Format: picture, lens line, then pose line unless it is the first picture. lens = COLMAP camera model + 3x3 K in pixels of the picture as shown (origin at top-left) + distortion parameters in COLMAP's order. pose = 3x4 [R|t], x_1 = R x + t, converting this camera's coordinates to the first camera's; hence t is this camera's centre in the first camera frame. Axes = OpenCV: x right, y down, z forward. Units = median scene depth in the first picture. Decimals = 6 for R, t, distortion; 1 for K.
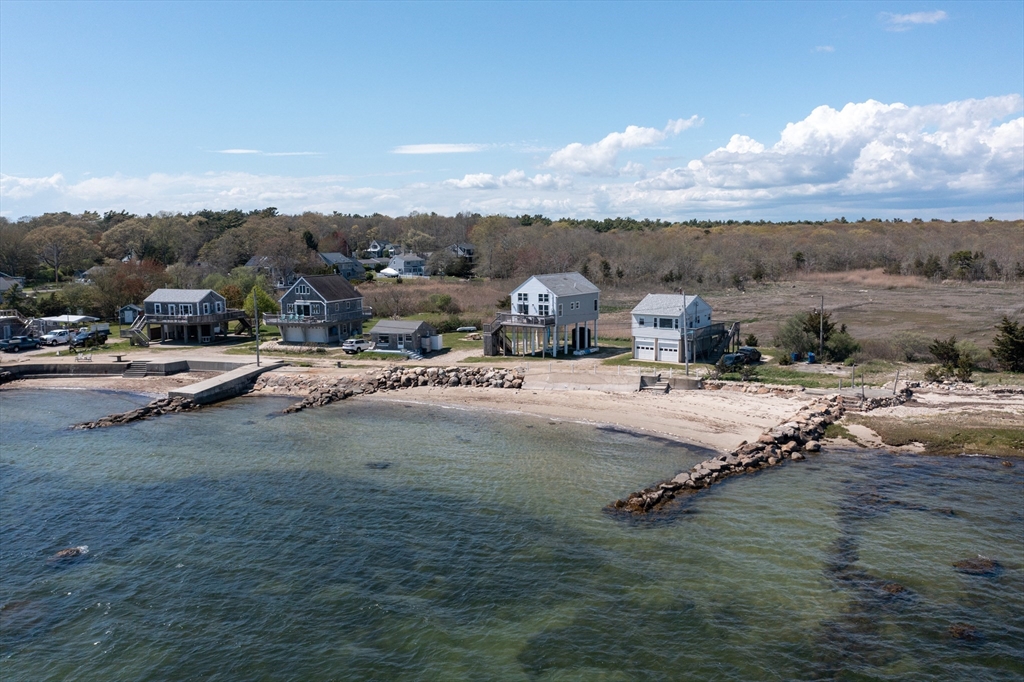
lens RADIAL K [[812.7, 0, 512.0], [0, 812.7, 341.0], [0, 0, 1]] dist [-0.008676, -0.001047]
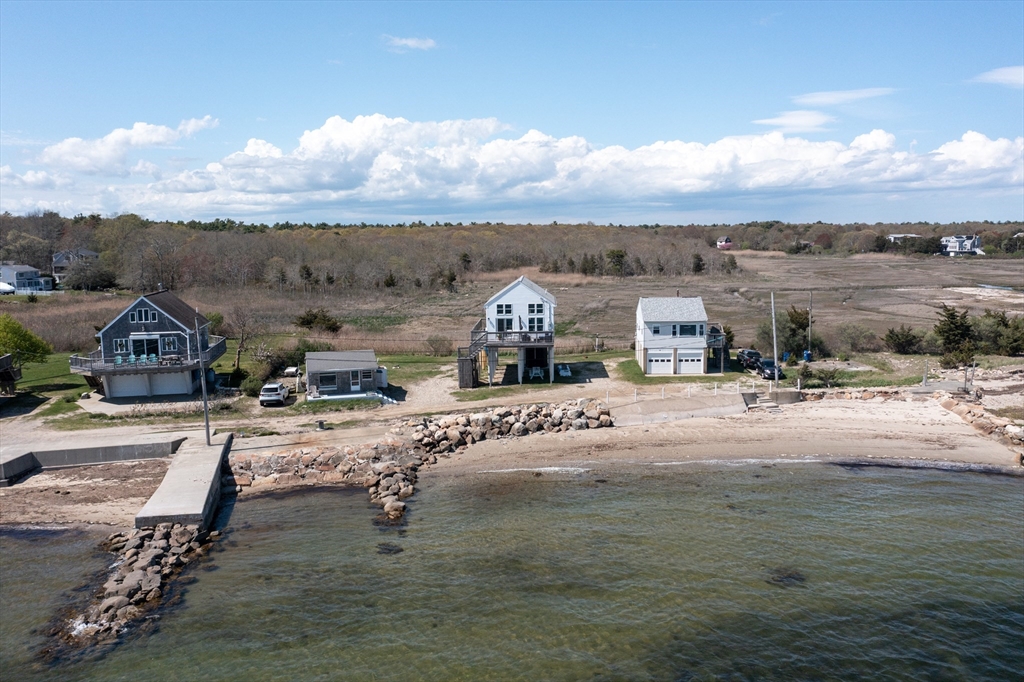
lens RADIAL K [[813.2, 0, 522.4], [0, 813.2, 336.7], [0, 0, 1]] dist [-0.014853, -0.009242]
pose [[0.838072, -0.068992, 0.541179, -0.397588], [0.074874, 0.997130, 0.011169, -0.035016], [-0.540397, 0.031159, 0.840833, 0.333595]]
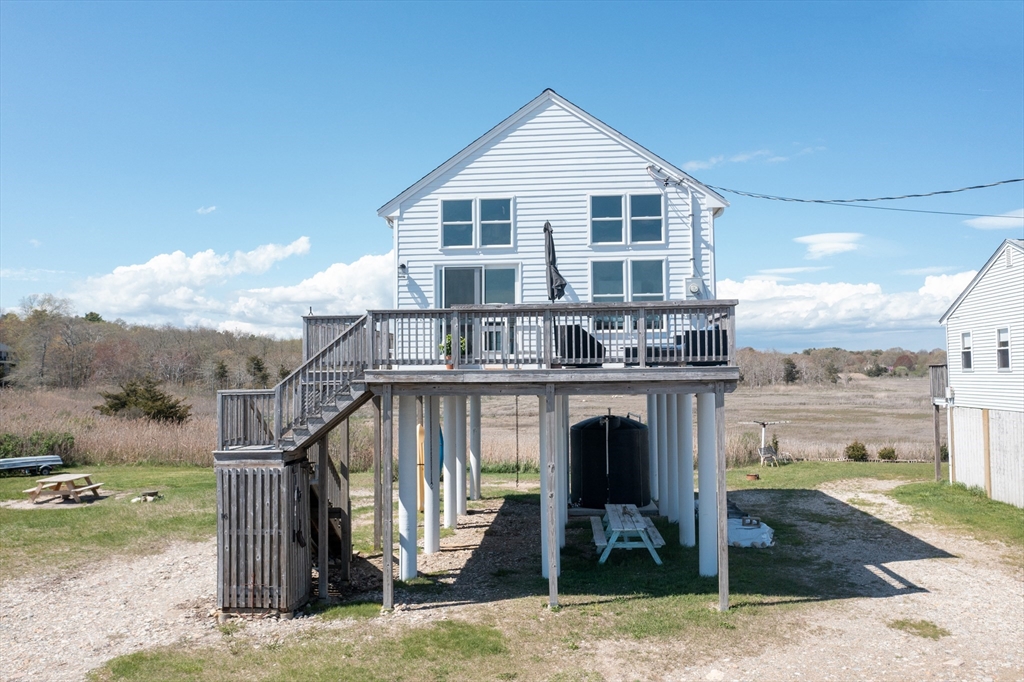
lens RADIAL K [[813.2, 0, 522.4], [0, 813.2, 336.7], [0, 0, 1]] dist [-0.014853, -0.009242]
pose [[0.863354, 0.025728, 0.503942, -0.061547], [0.062930, 0.985412, -0.158121, -0.004348], [-0.500659, 0.168227, 0.849141, 0.859253]]
